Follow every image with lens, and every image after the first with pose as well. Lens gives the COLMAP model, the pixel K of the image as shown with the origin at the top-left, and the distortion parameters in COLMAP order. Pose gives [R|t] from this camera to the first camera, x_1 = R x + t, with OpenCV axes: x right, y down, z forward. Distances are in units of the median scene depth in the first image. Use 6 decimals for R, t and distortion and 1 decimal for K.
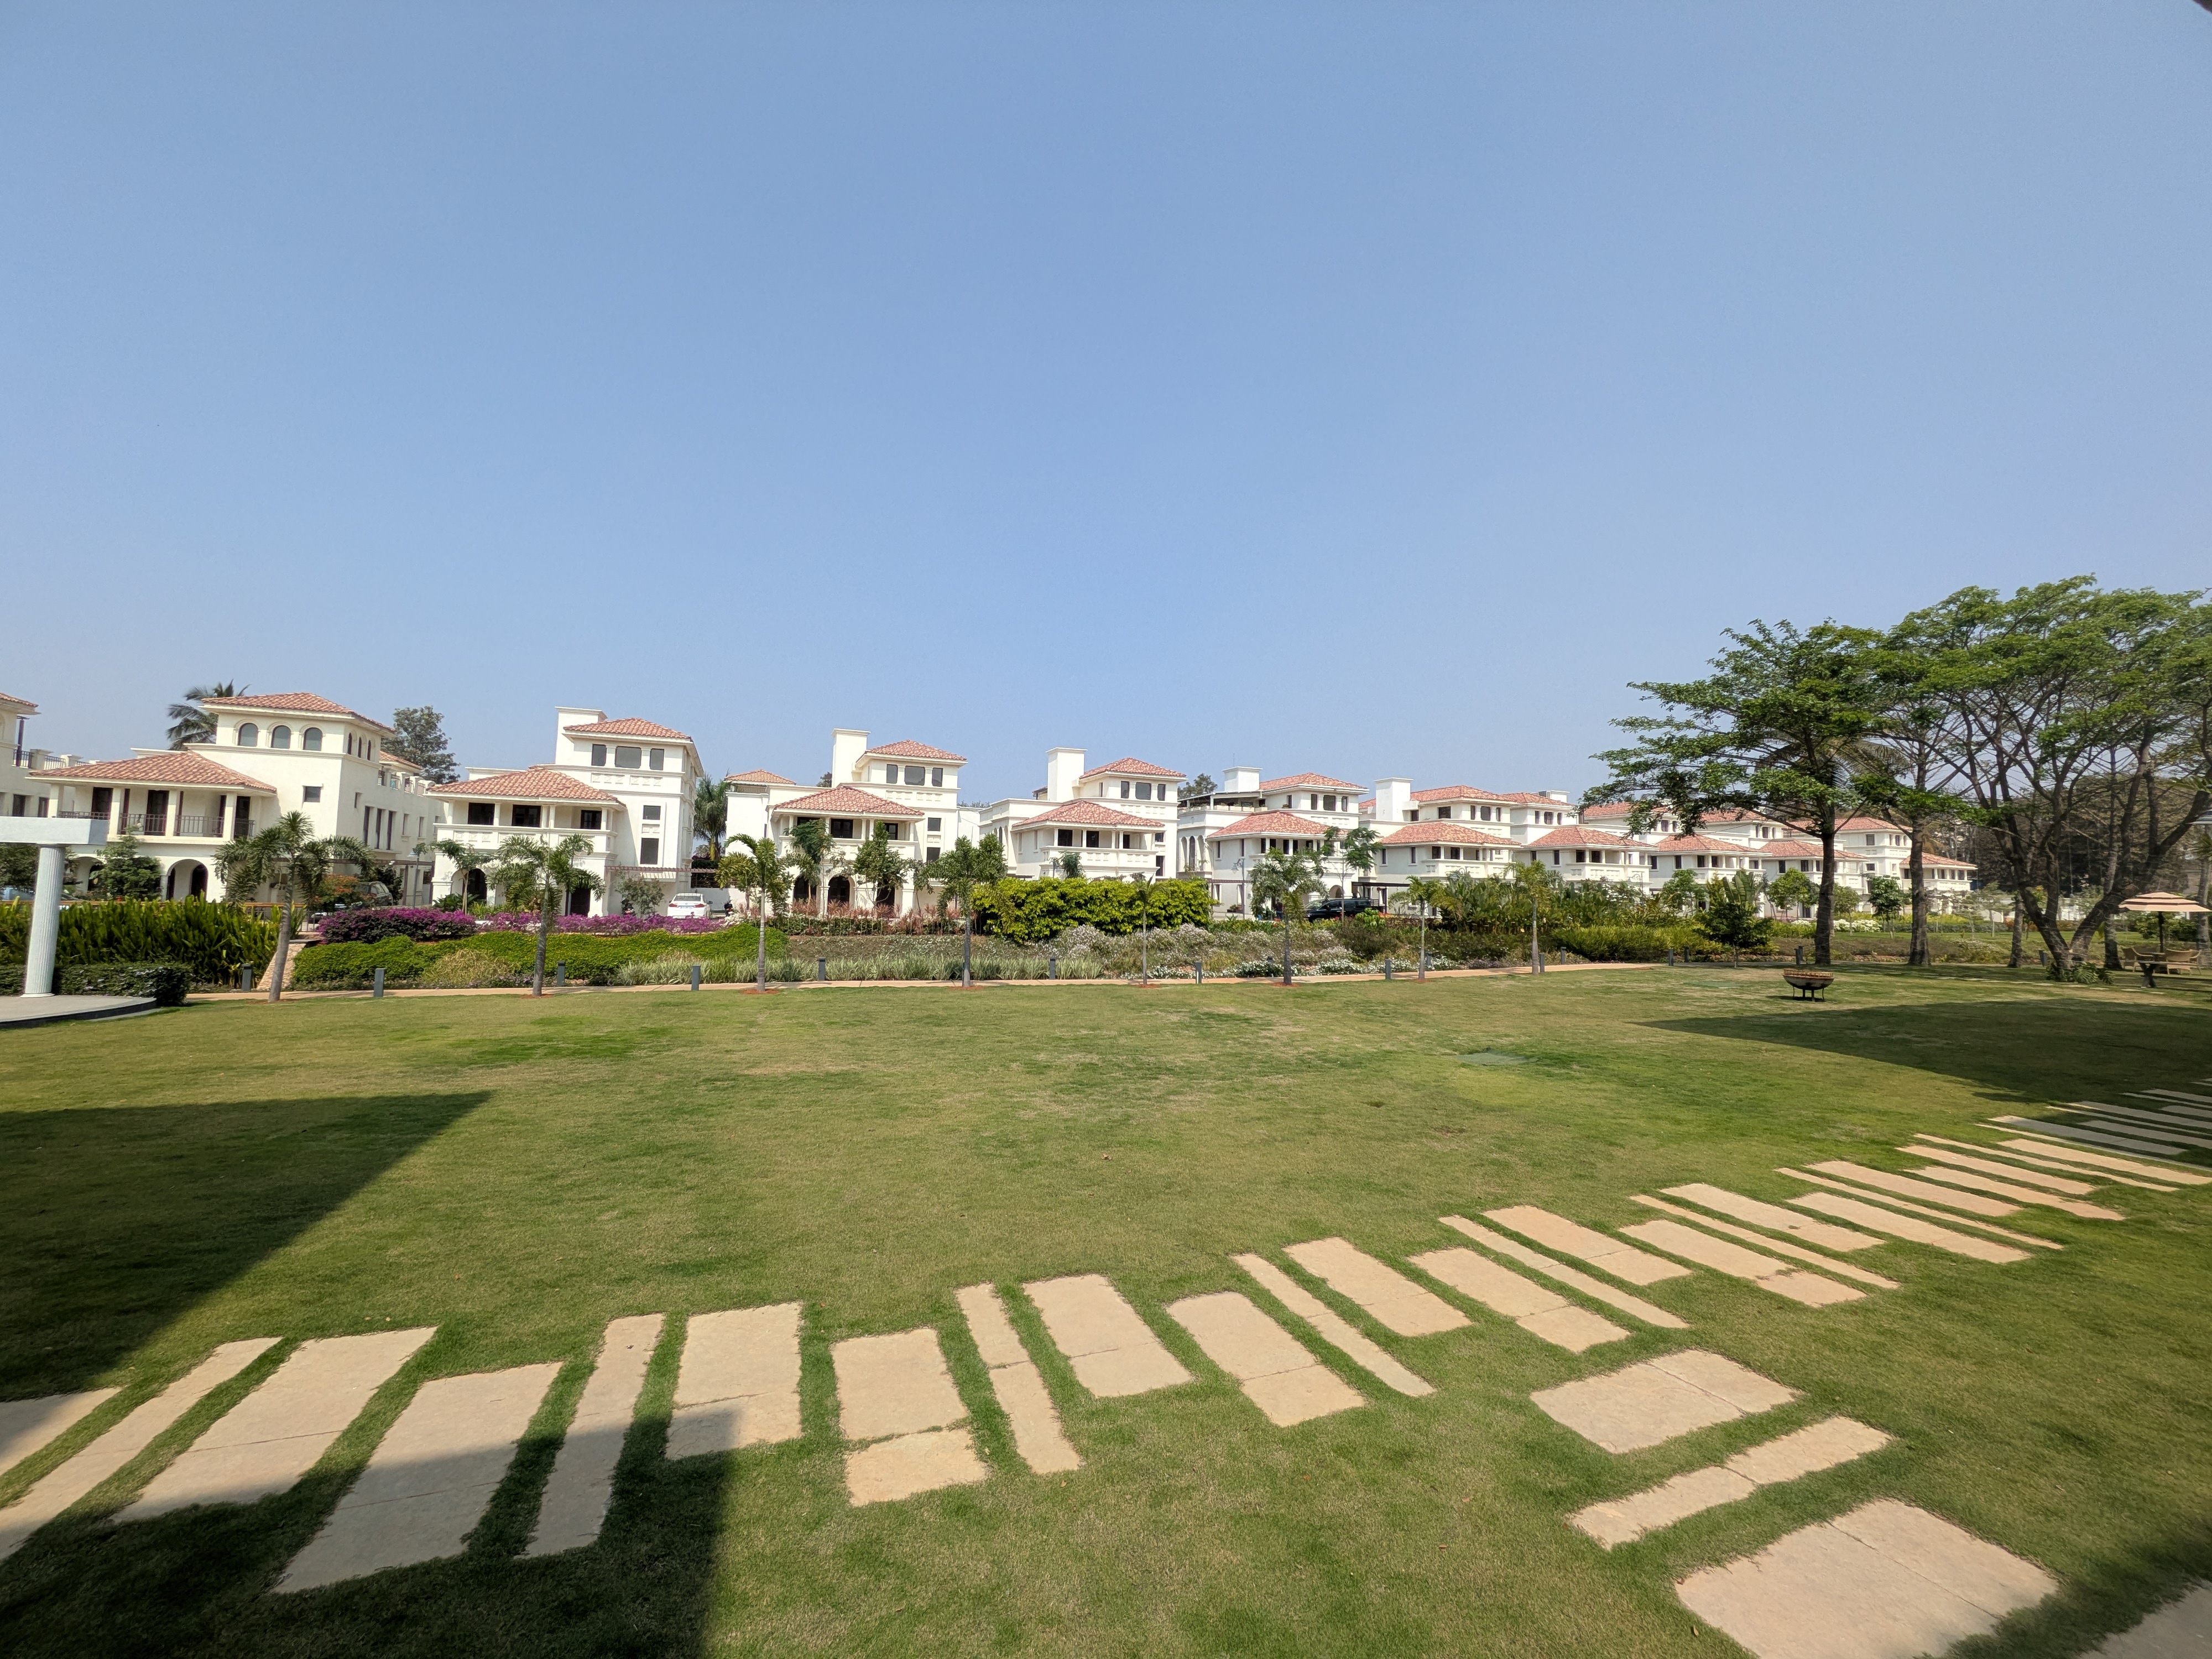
lens RADIAL K [[883.4, 0, 1125.6], [0, 883.4, 837.8], [0, 0, 1]] dist [-0.000345, -0.000273]
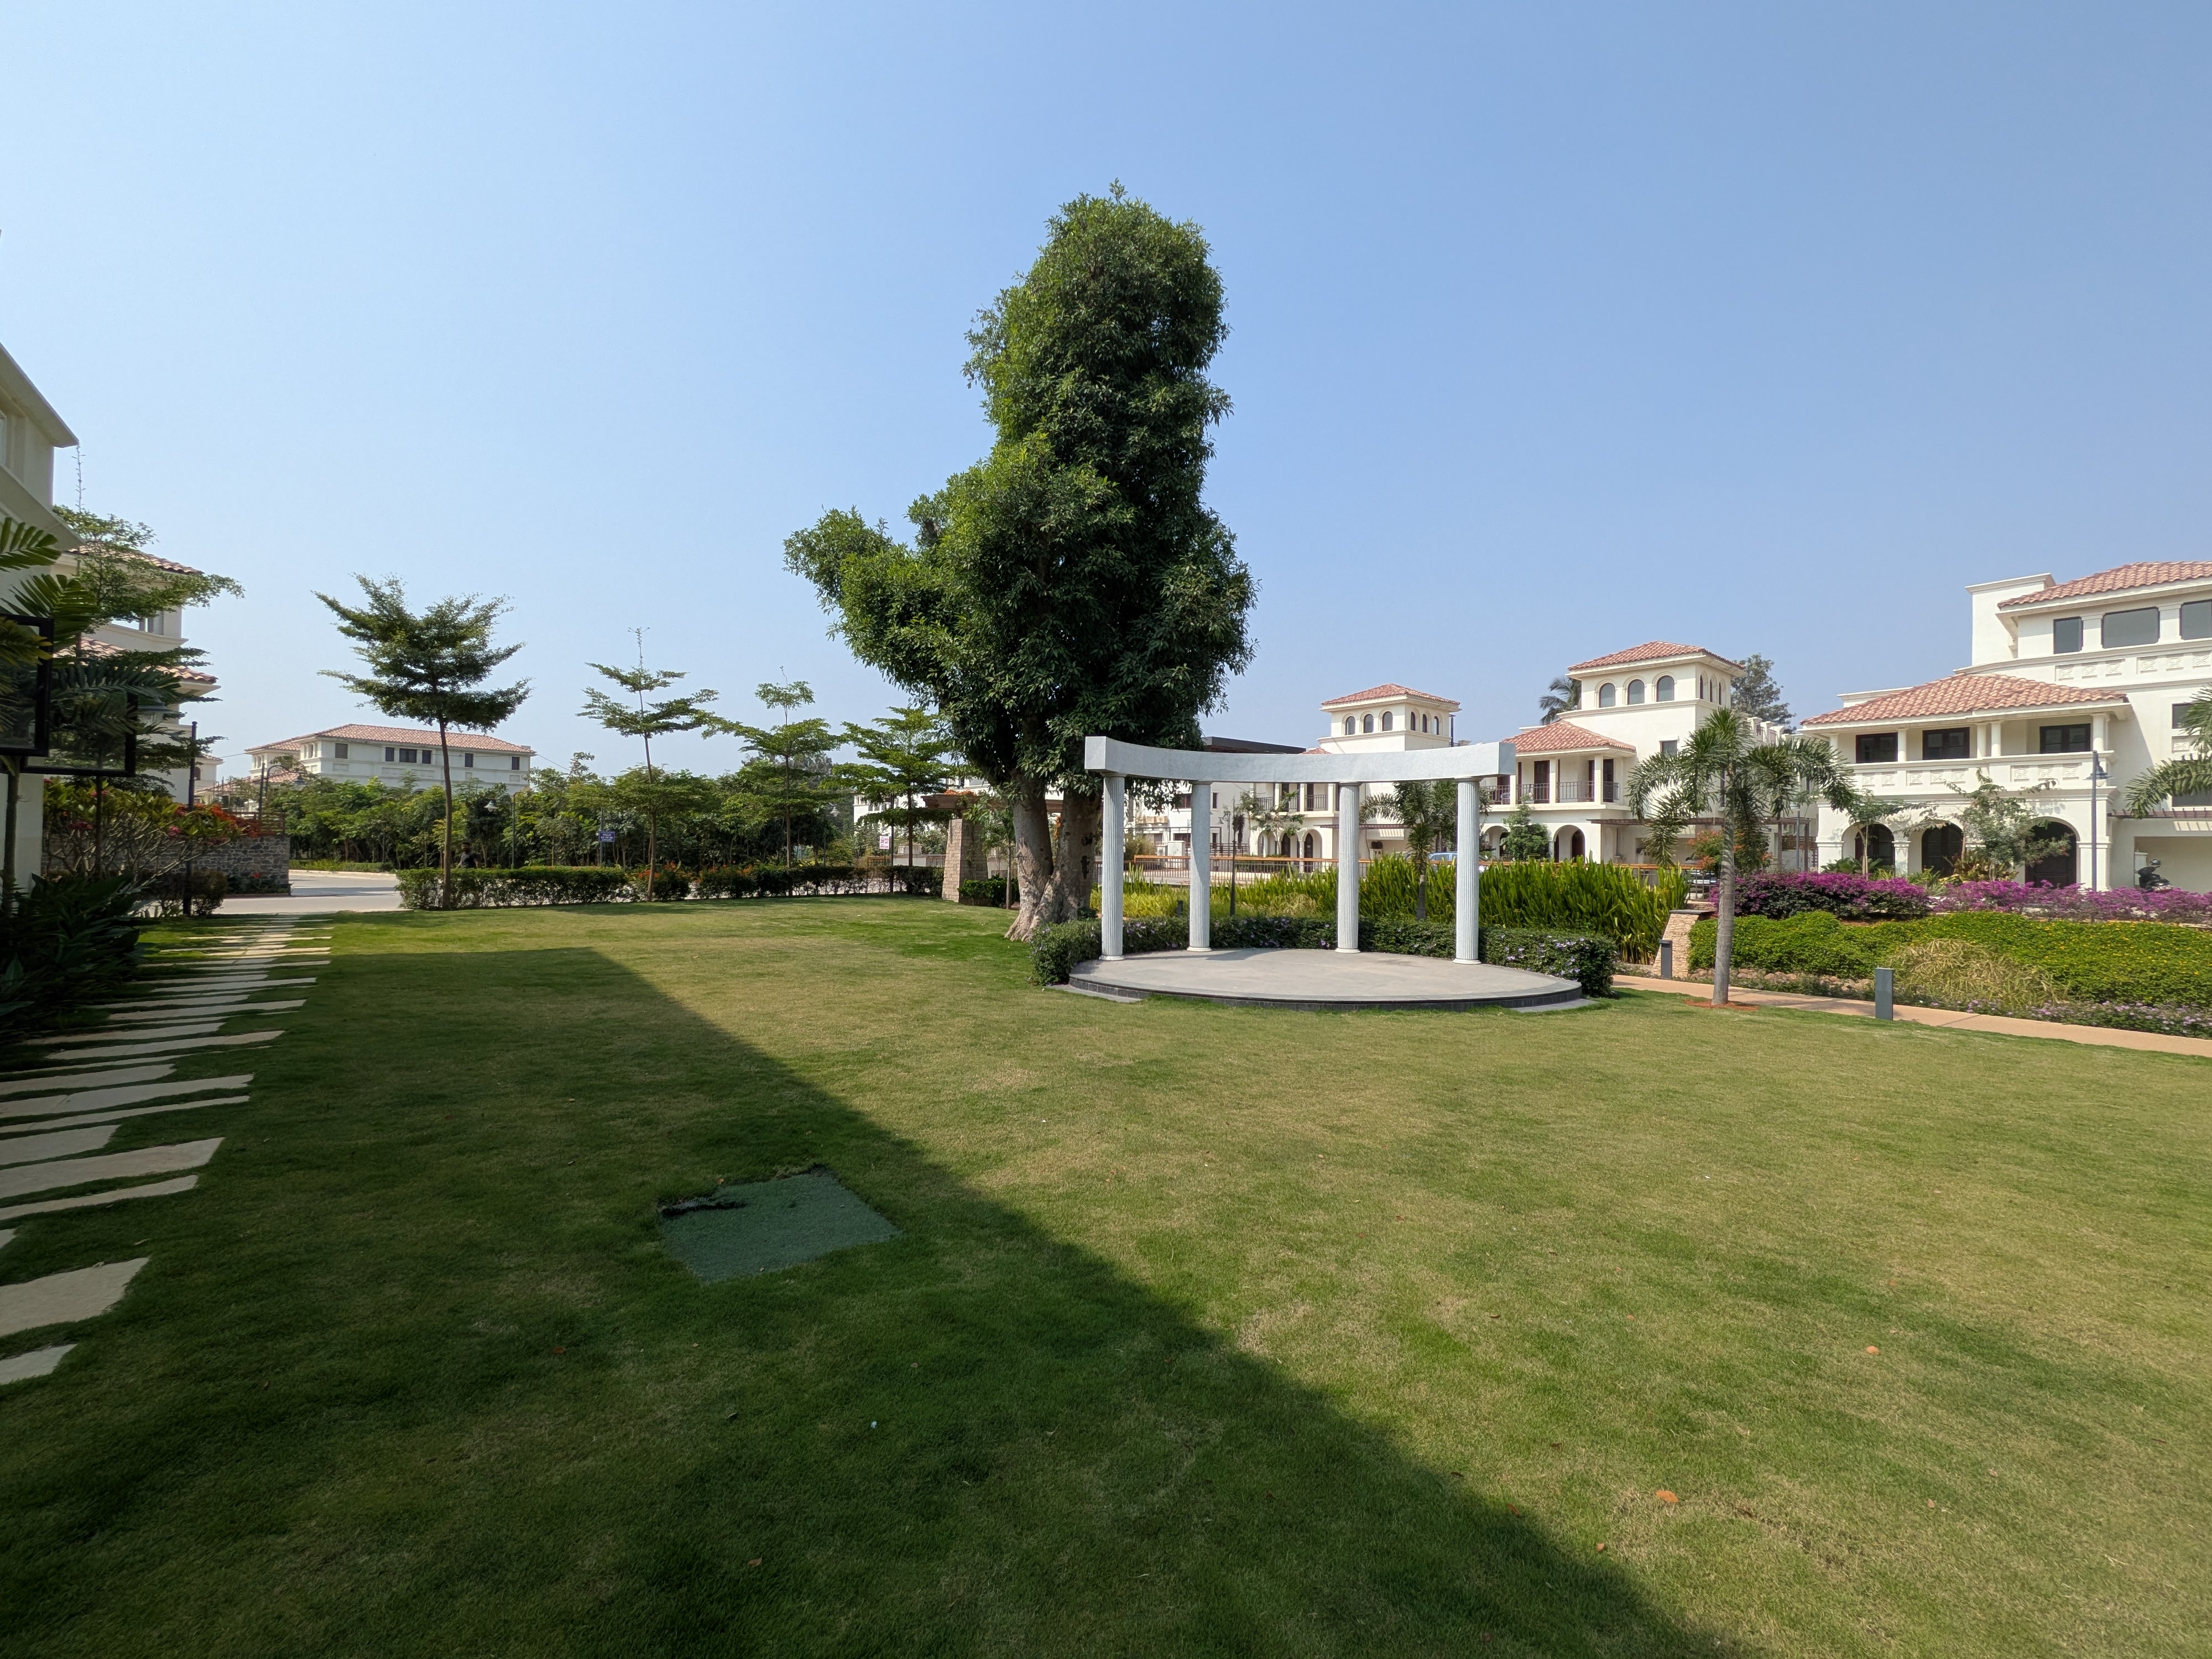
lens RADIAL K [[883.4, 0, 1125.6], [0, 883.4, 837.8], [0, 0, 1]] dist [-0.000345, -0.000273]
pose [[0.302121, -0.031116, -0.952762, -0.281172], [0.053523, 0.998444, -0.015636, 0.030525], [0.951766, -0.046271, 0.303316, 0.235148]]
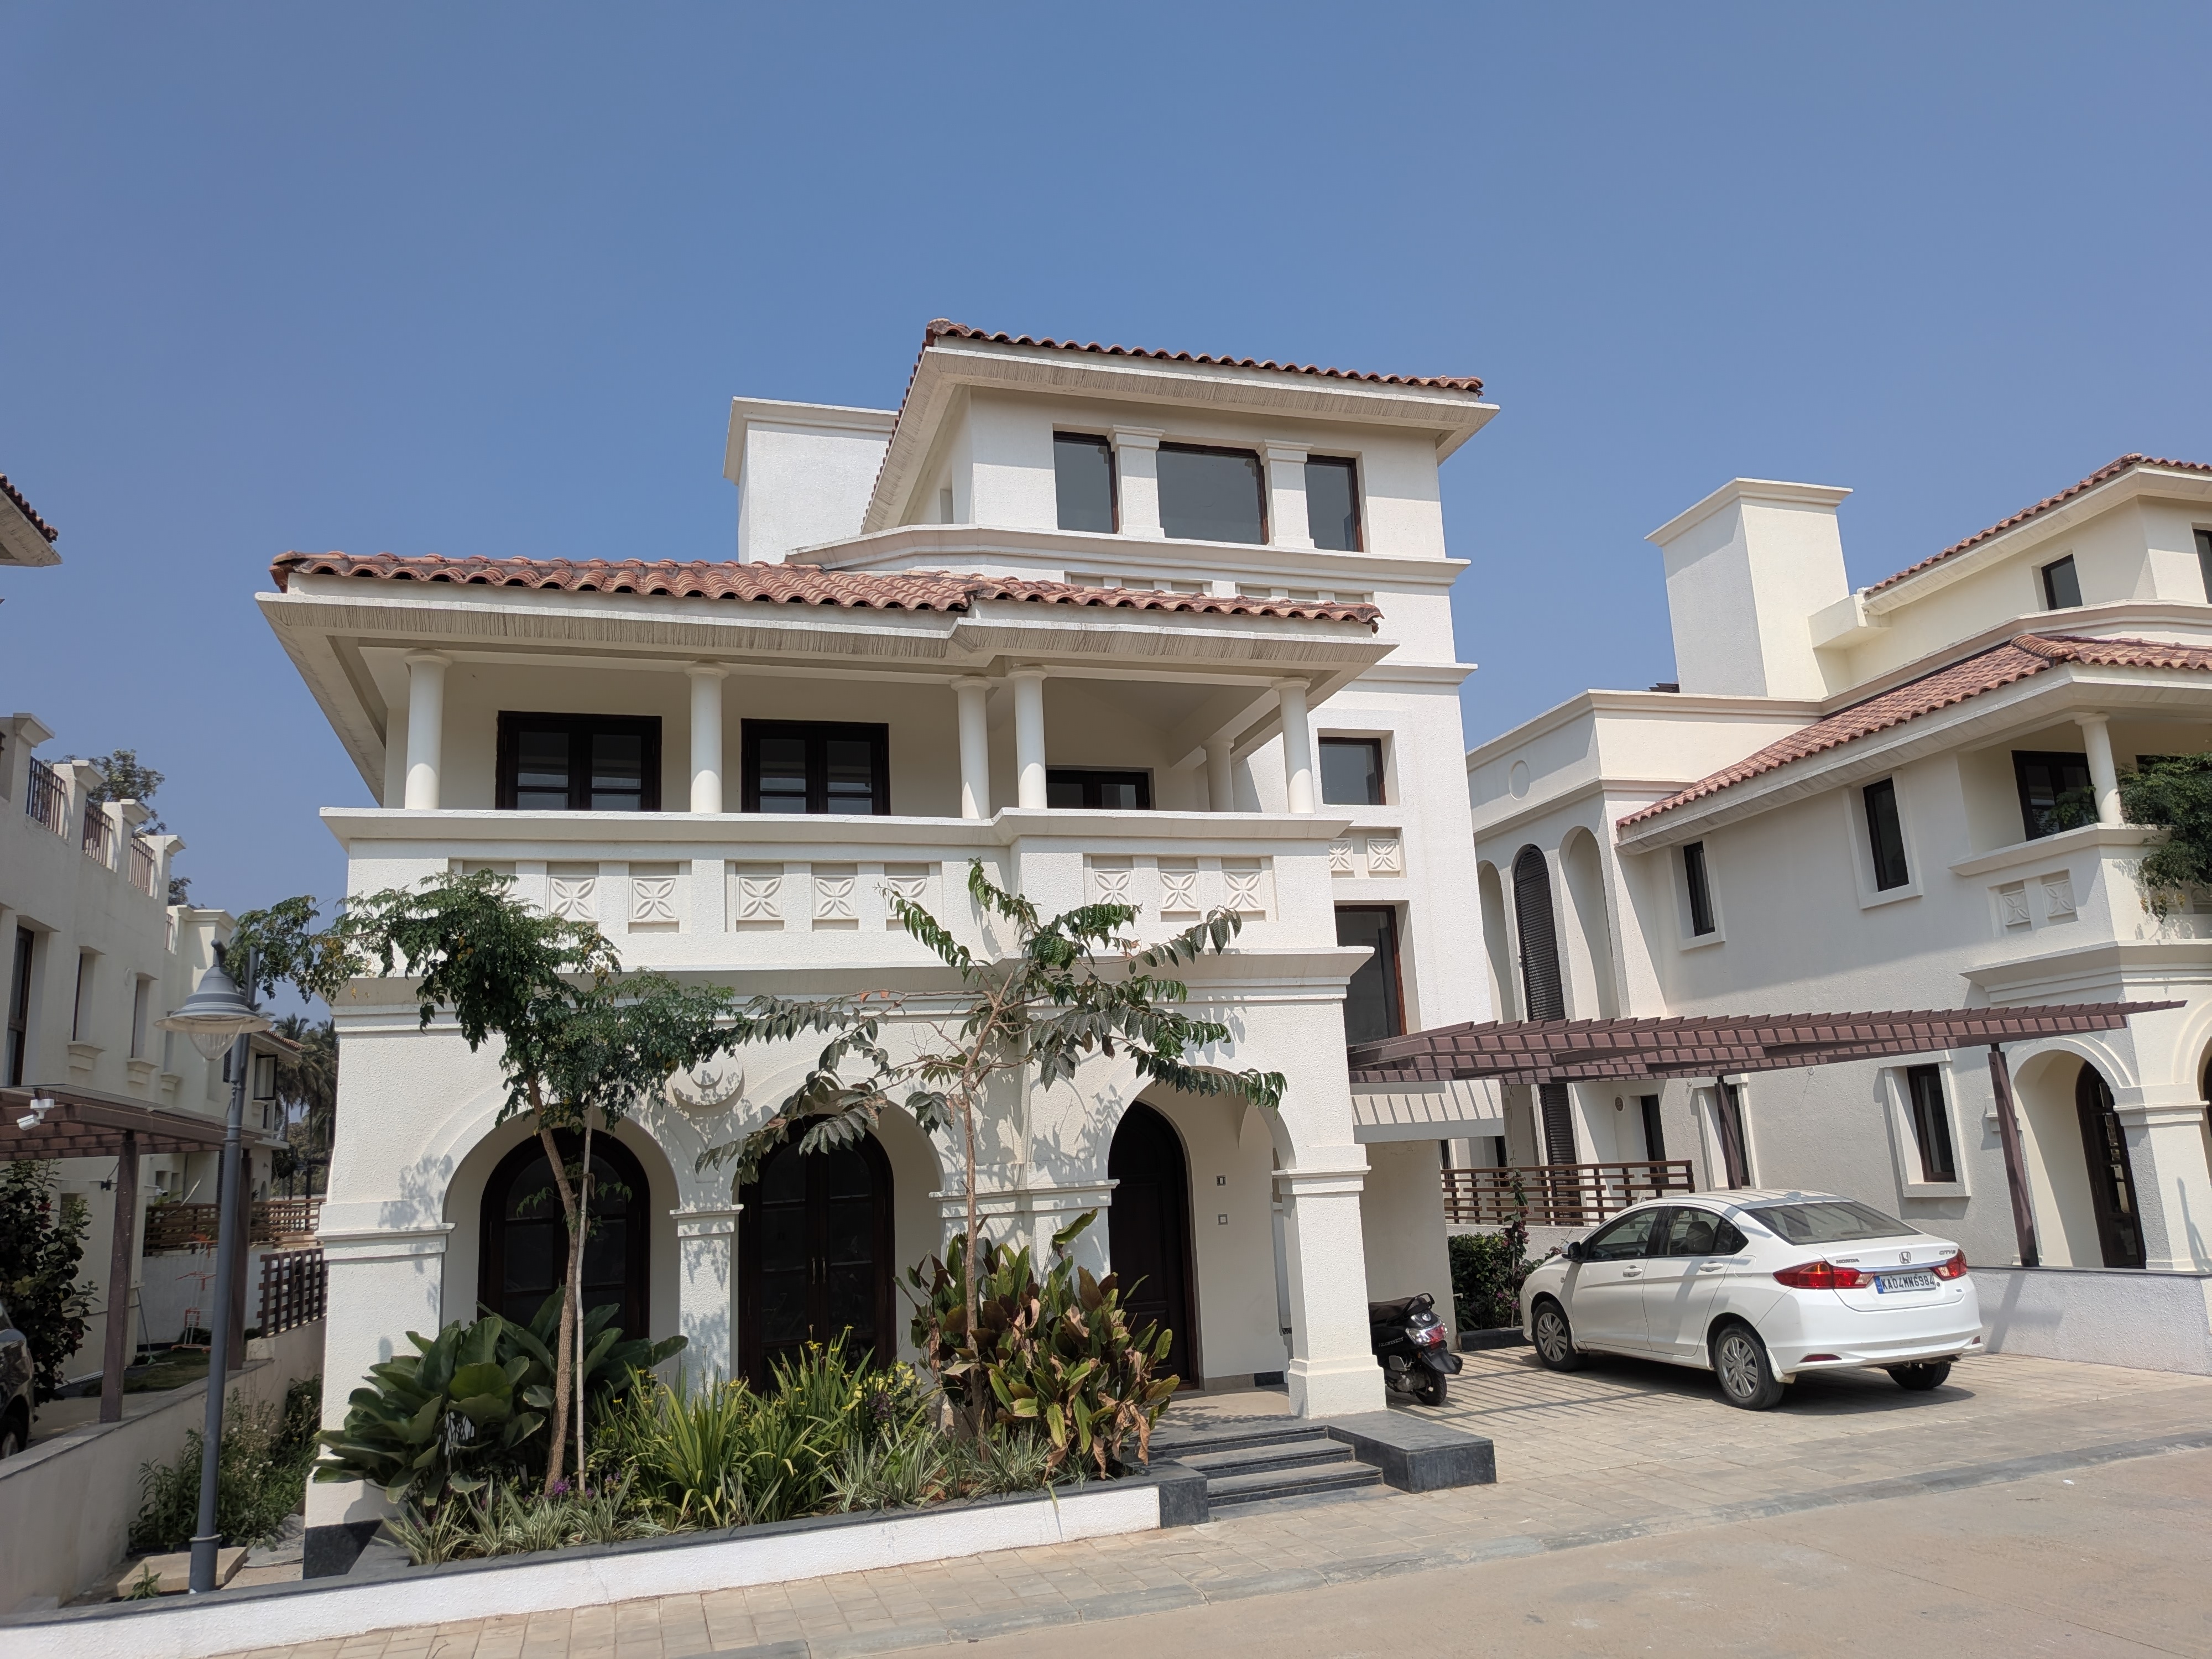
lens RADIAL K [[1424.7, 0, 1106.0], [0, 1424.7, 829.5], [0, 0, 1]] dist [0.002431, 0.000534]
pose [[0.994619, -0.088690, -0.053545, -0.778548], [0.079733, 0.985317, -0.150973, 0.036538], [0.066148, 0.145892, 0.987087, 0.947135]]
